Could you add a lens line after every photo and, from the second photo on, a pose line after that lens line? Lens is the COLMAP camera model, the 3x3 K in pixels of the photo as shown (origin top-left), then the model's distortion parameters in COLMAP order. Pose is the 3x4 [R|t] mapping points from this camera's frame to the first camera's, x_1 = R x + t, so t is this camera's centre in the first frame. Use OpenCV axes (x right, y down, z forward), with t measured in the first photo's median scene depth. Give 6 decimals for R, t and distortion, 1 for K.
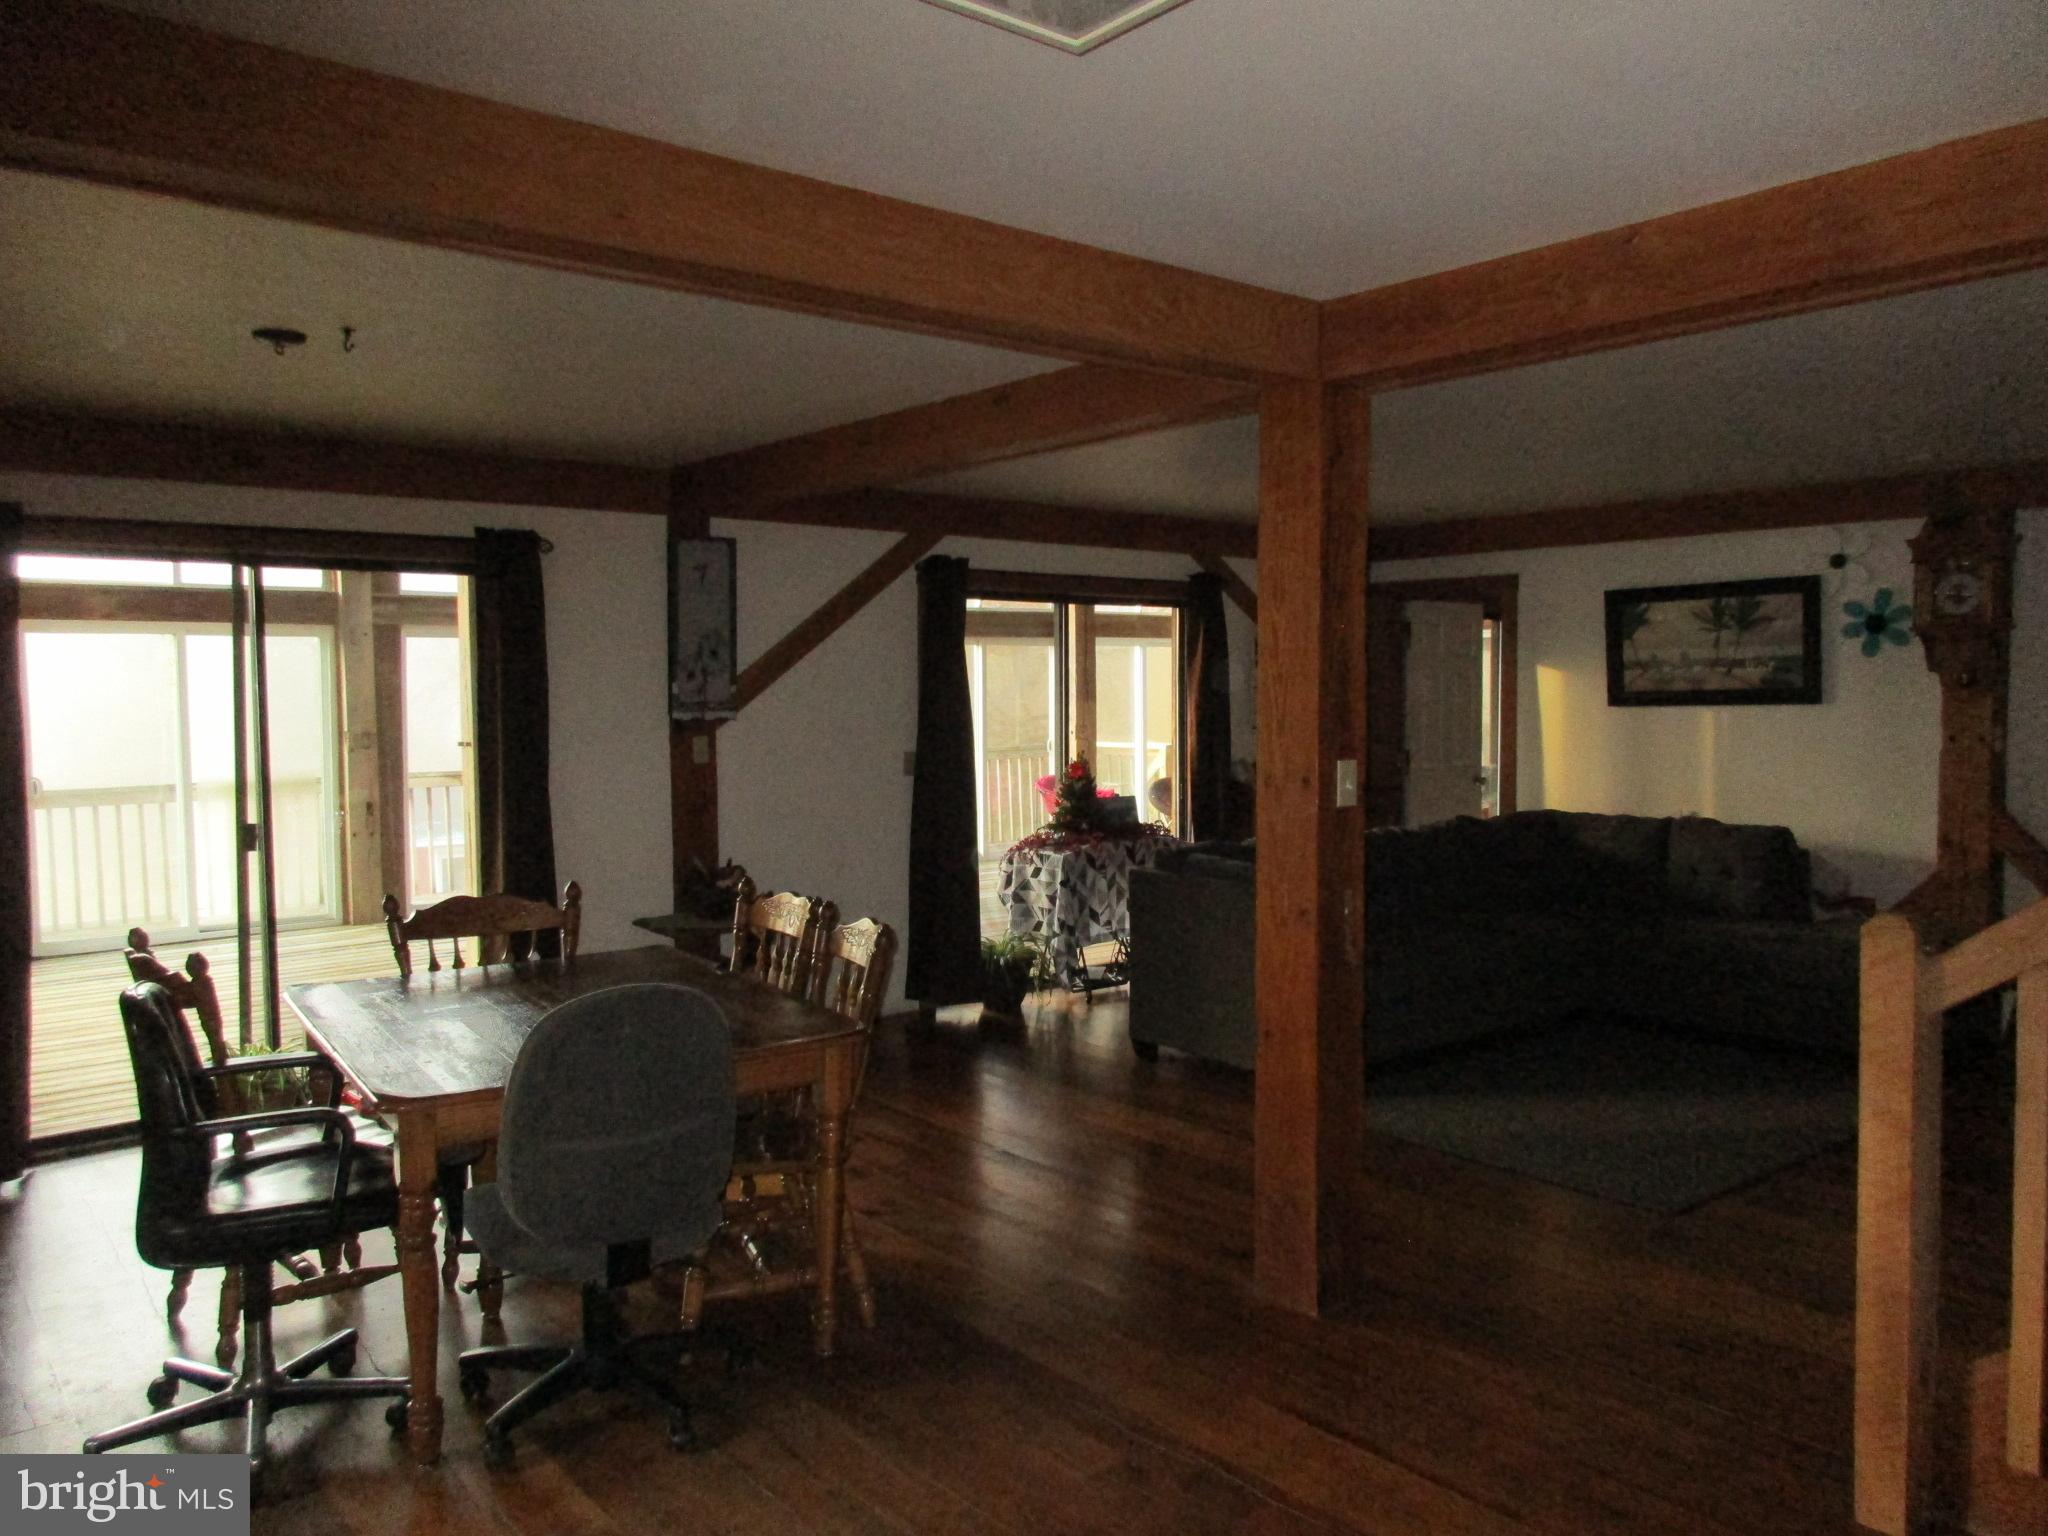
lens RADIAL K [[1516.4, 0, 1024.0], [0, 1516.4, 768.0], [0, 0, 1]] dist [0.002941, -0.002633]
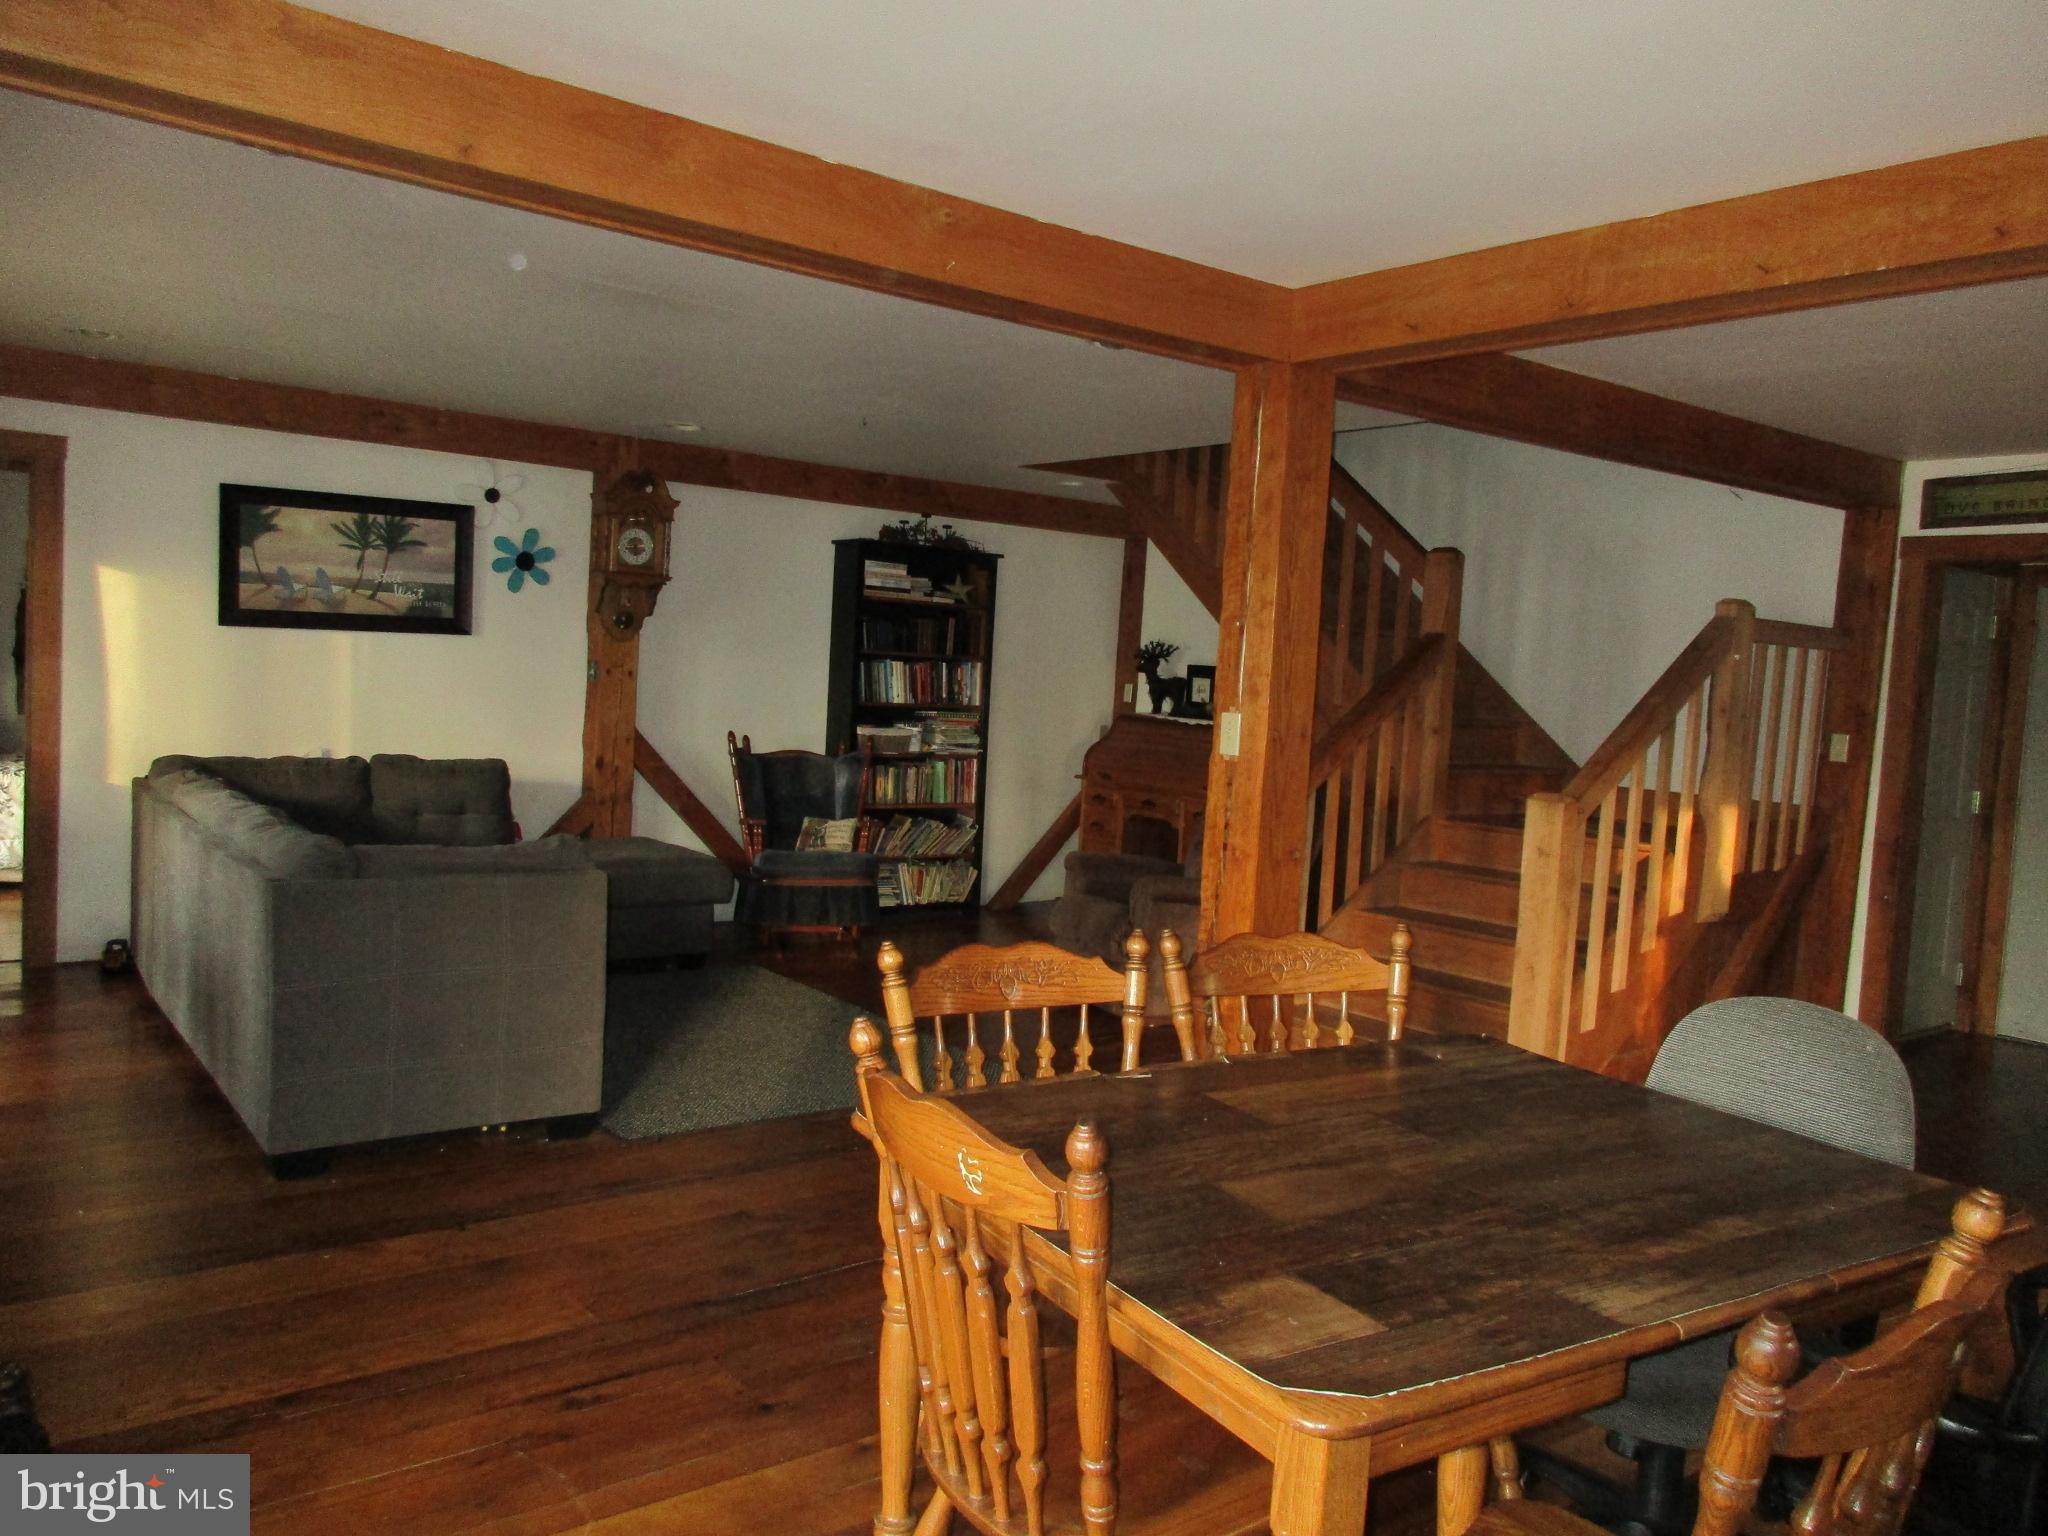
lens RADIAL K [[1516.4, 0, 1024.0], [0, 1516.4, 768.0], [0, 0, 1]] dist [0.002941, -0.002633]
pose [[0.056472, -0.059566, 0.996626, -0.444530], [-0.003871, 0.998198, 0.059880, -0.015625], [-0.998397, -0.007239, 0.056140, 0.560972]]
